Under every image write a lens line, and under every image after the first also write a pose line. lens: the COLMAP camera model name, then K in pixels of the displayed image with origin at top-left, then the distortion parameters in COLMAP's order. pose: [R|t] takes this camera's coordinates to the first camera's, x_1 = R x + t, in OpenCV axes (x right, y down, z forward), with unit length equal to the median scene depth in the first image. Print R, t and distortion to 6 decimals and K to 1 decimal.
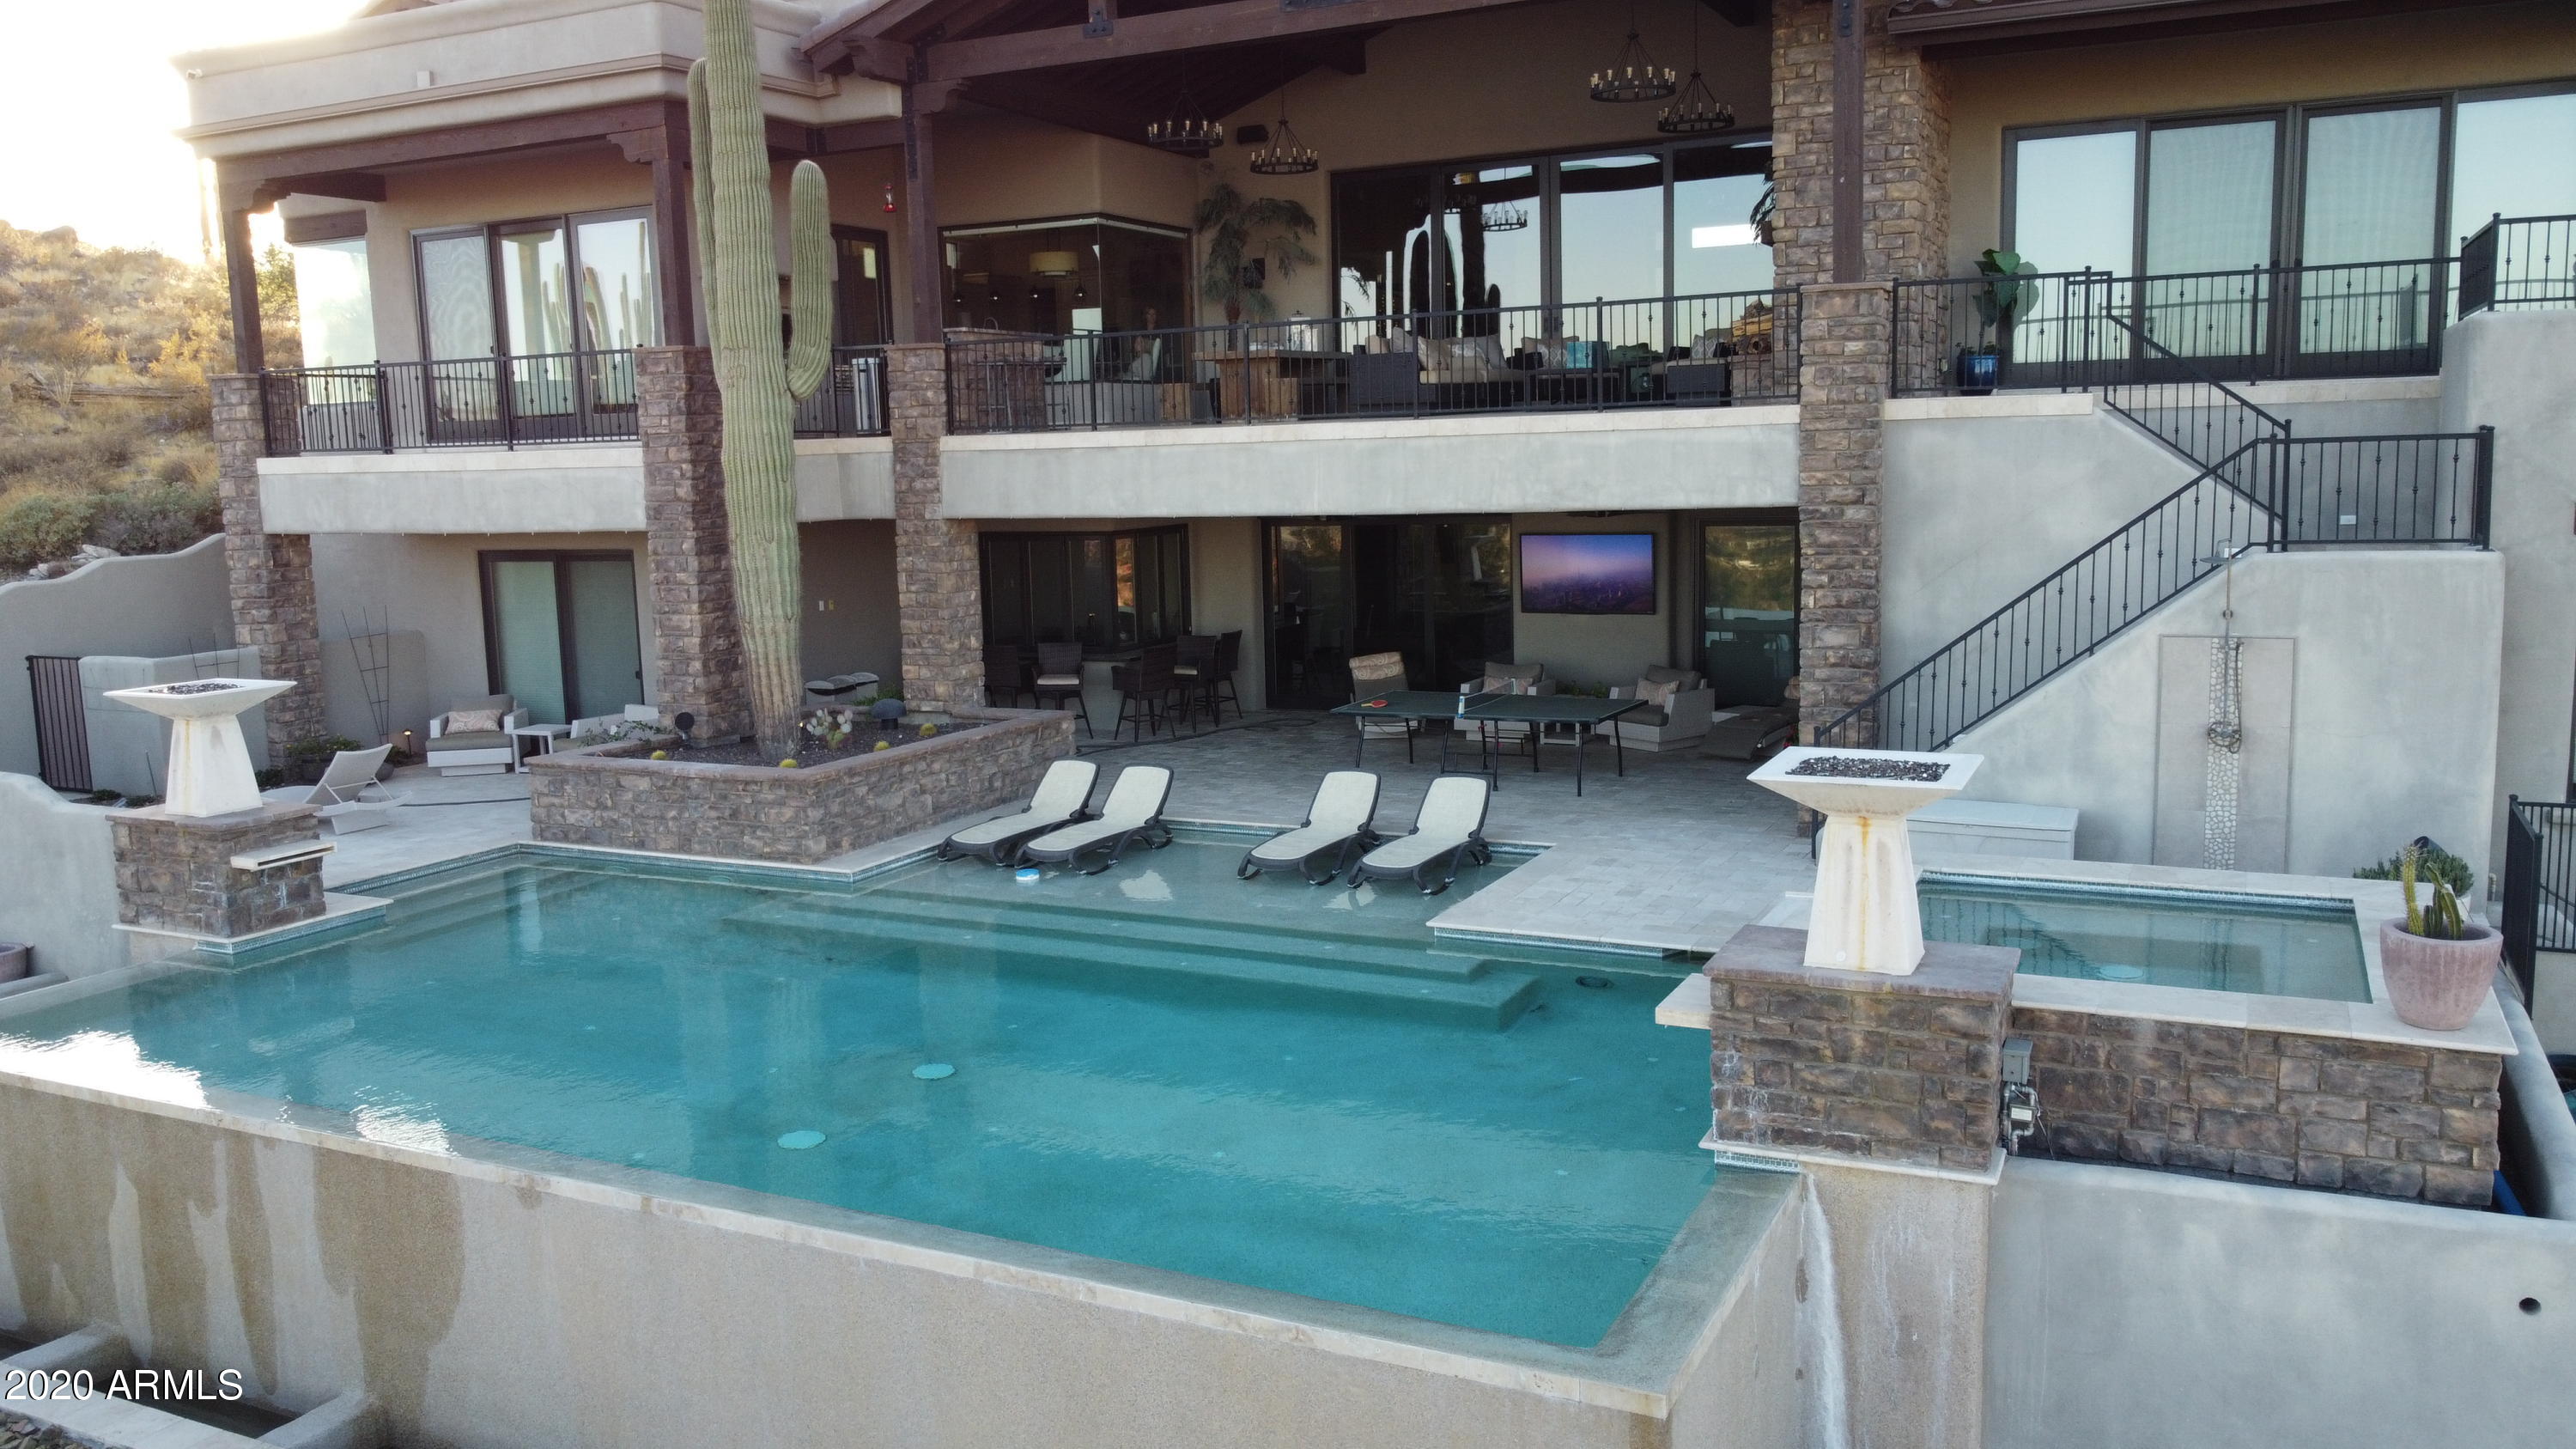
lens RADIAL K [[1949.9, 0, 1221.2], [0, 1949.9, 726.5], [0, 0, 1]] dist [0.066317, -0.194426]
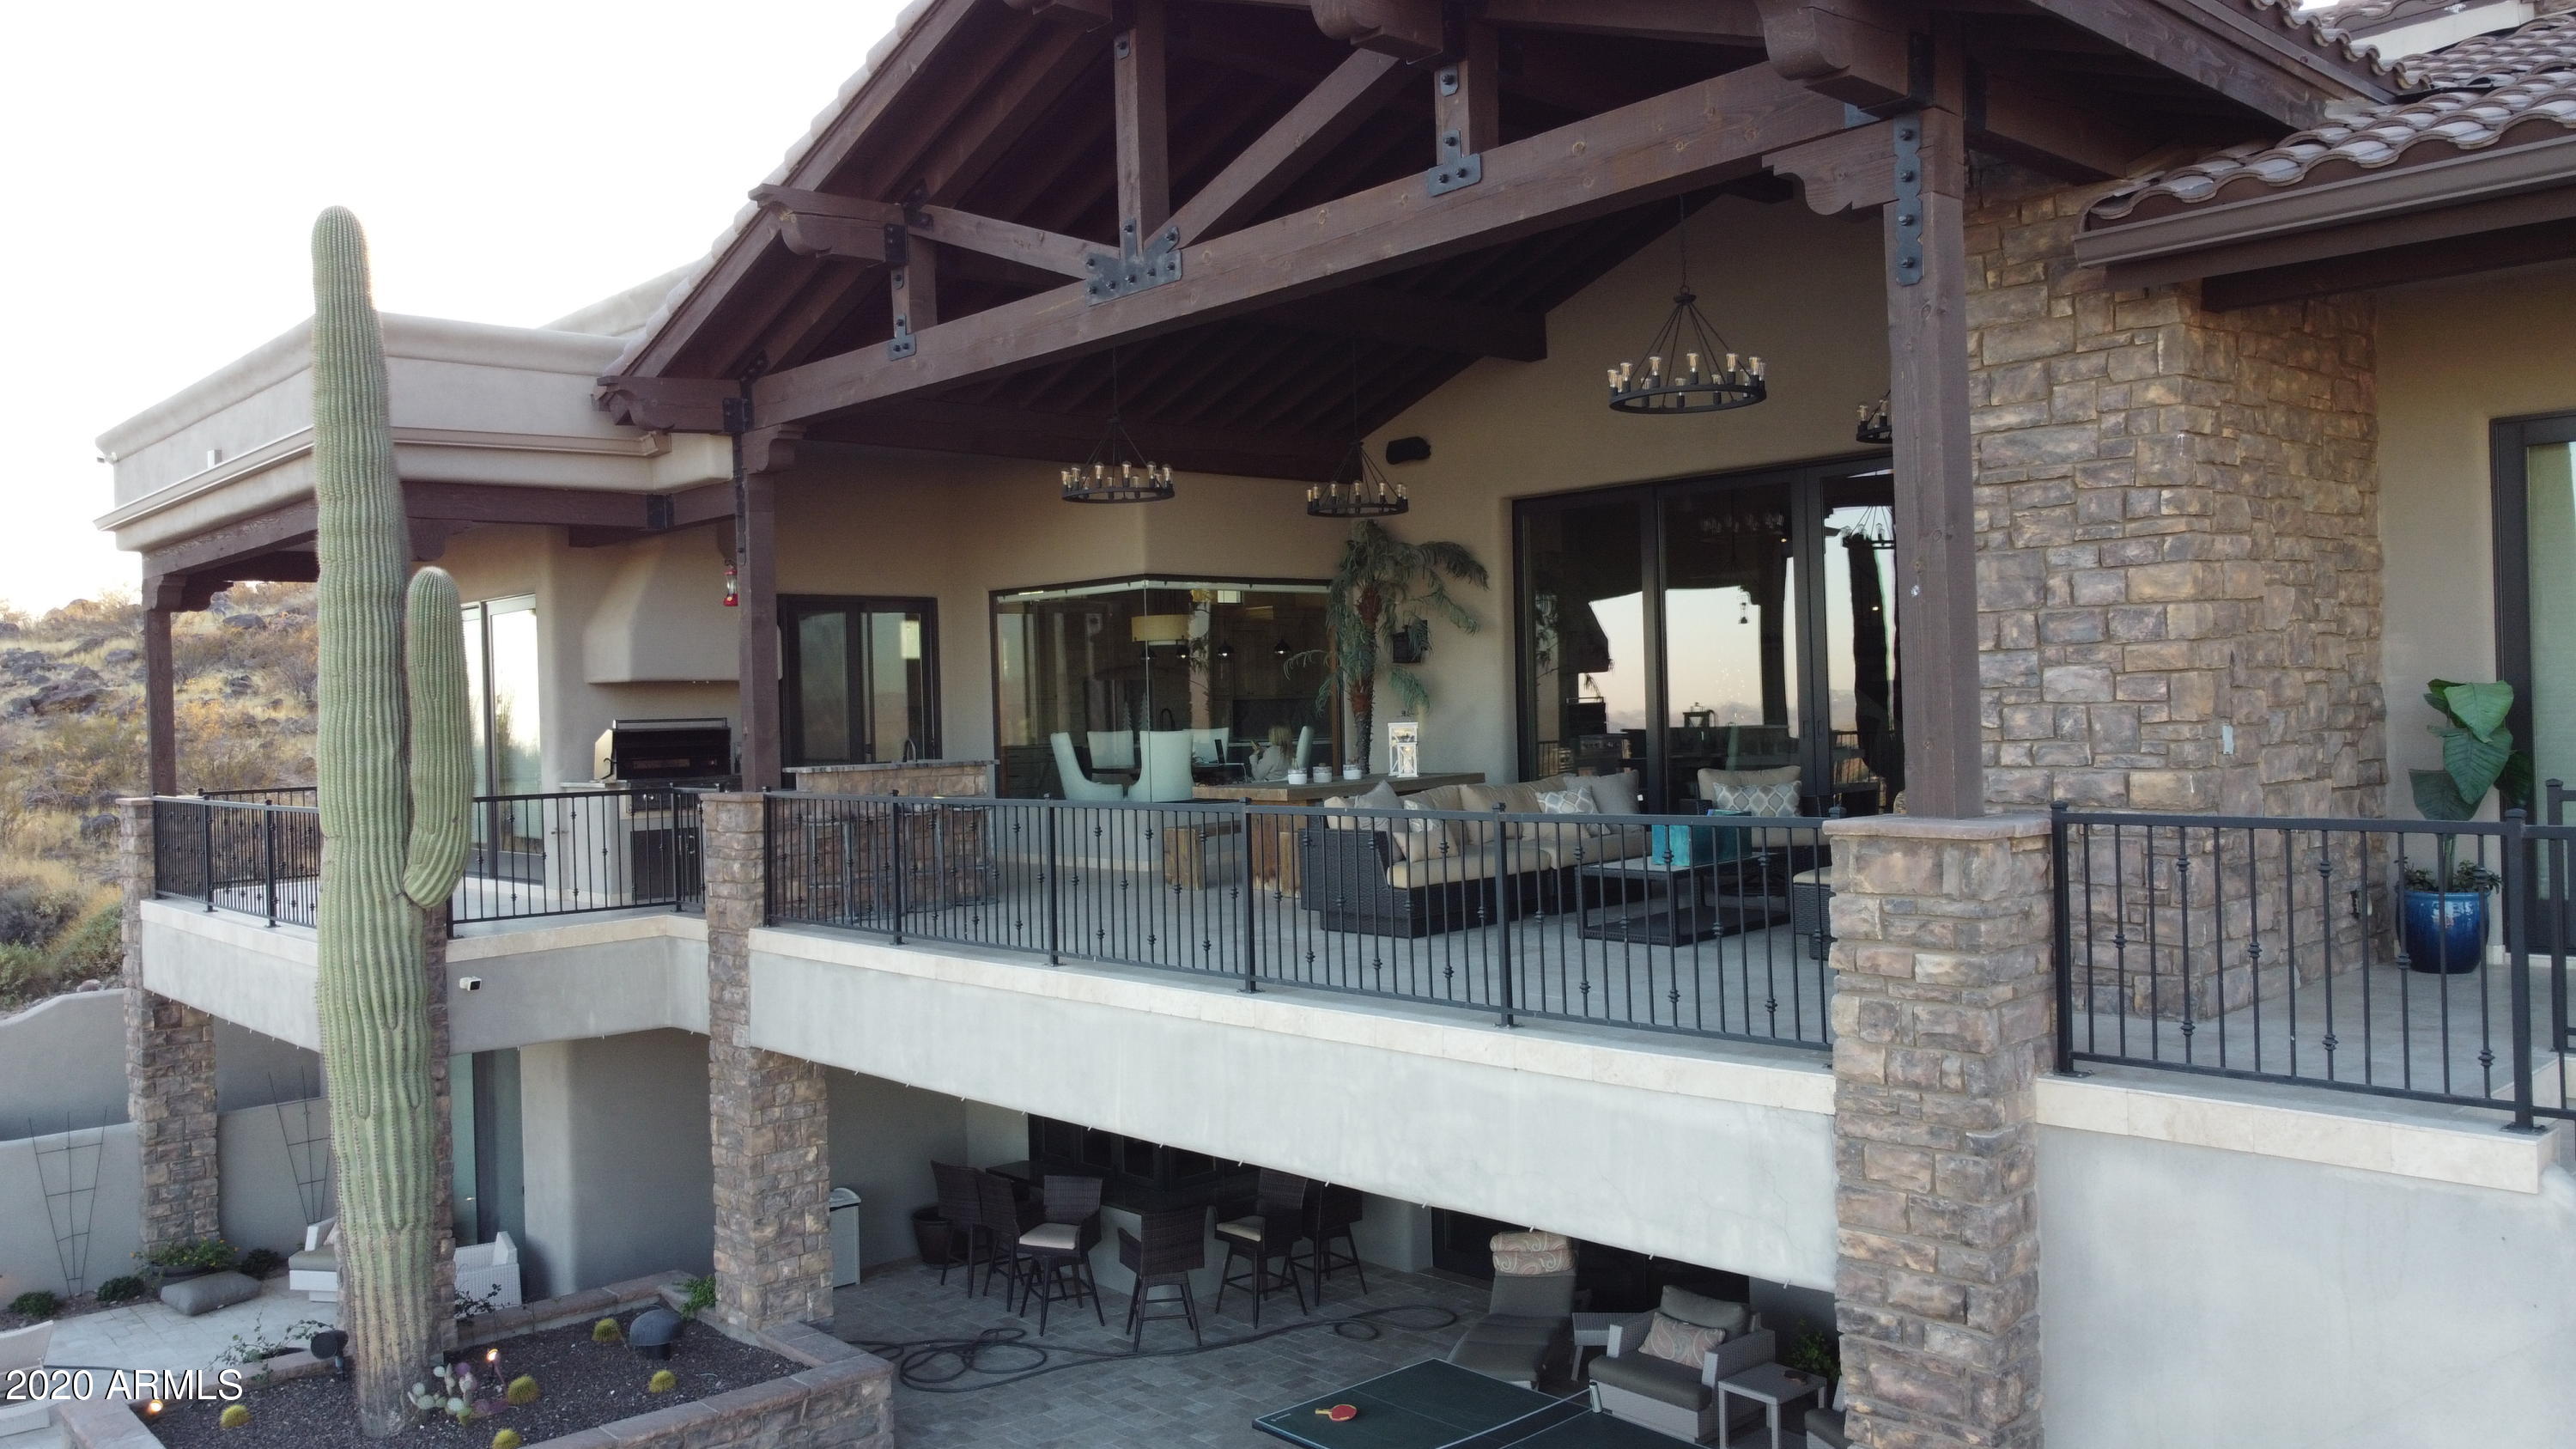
lens RADIAL K [[1914.5, 0, 1288.0], [0, 1914.5, 724.5], [0, 0, 1]] dist [-0.017750, -0.003956]
pose [[0.932663, 0.005345, -0.360710, 0.301506], [-0.047581, 0.992977, -0.108315, -0.171178], [0.357598, 0.118184, 0.926367, 0.480698]]
